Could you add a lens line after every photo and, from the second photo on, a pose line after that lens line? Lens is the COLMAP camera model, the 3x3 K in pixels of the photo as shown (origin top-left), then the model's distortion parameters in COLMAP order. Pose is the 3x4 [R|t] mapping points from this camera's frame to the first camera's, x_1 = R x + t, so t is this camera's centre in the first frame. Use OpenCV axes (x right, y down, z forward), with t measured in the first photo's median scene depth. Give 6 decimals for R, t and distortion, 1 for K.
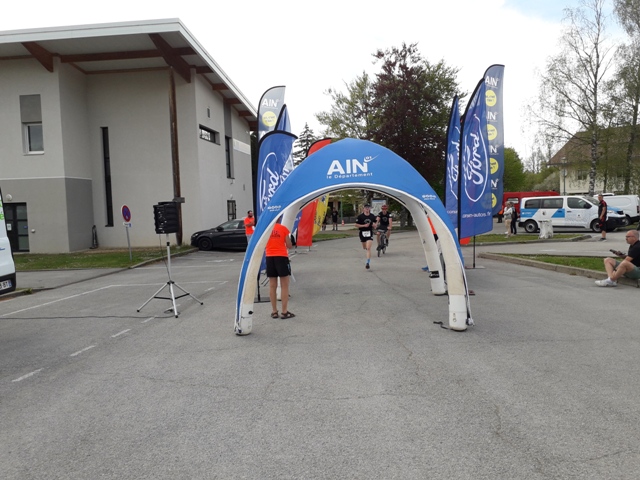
lens RADIAL K [[509.2, 0, 327.0], [0, 509.2, 240.3], [0, 0, 1]] dist [0.007741, -0.017814]
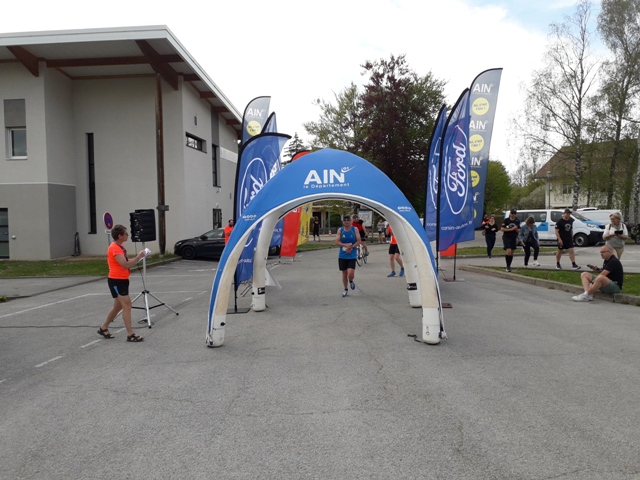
lens RADIAL K [[509.5, 0, 328.4], [0, 509.5, 243.0], [0, 0, 1]] dist [-0.000990, -0.002299]
pose [[0.999648, 0.012432, 0.023448, 0.007000], [-0.012114, 0.999834, -0.013638, -0.000779], [-0.023613, 0.013349, 0.999632, 0.002012]]
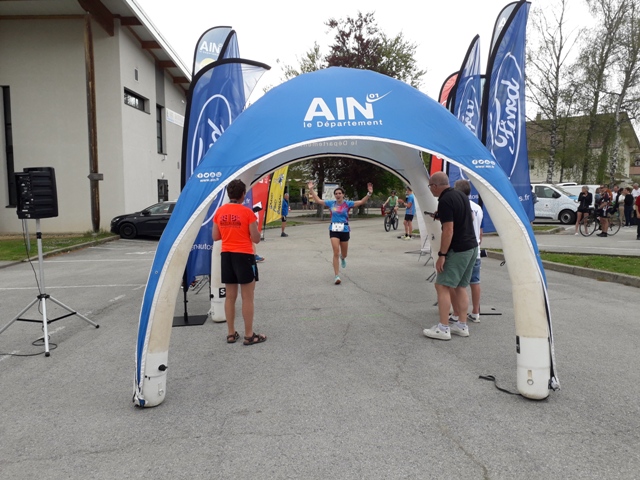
lens RADIAL K [[508.2, 0, 328.0], [0, 508.2, 252.2], [0, 0, 1]] dist [-0.000912, -0.005523]
pose [[0.993029, 0.008676, 0.117551, -0.009279], [-0.014610, 0.998657, 0.049716, -0.002882], [-0.116962, -0.051087, 0.991822, 0.106169]]
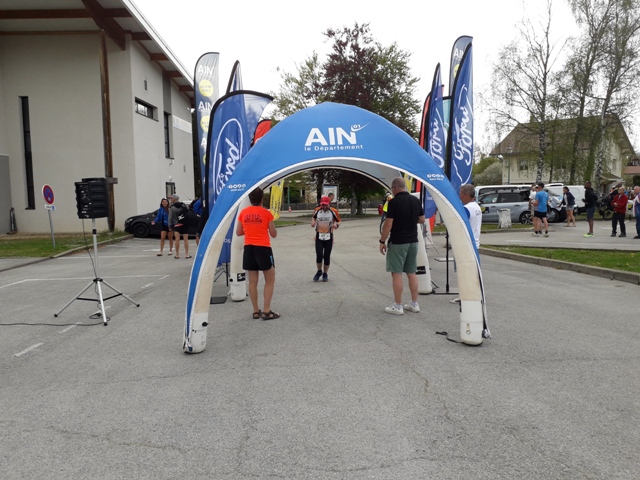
lens RADIAL K [[509.2, 0, 327.0], [0, 509.2, 240.3], [0, 0, 1]] dist [0.007741, -0.017814]
pose [[0.993291, 0.007322, 0.115410, -0.013855], [-0.010337, 0.999620, 0.025541, -0.001106], [-0.115179, -0.026563, 0.992989, 0.053626]]
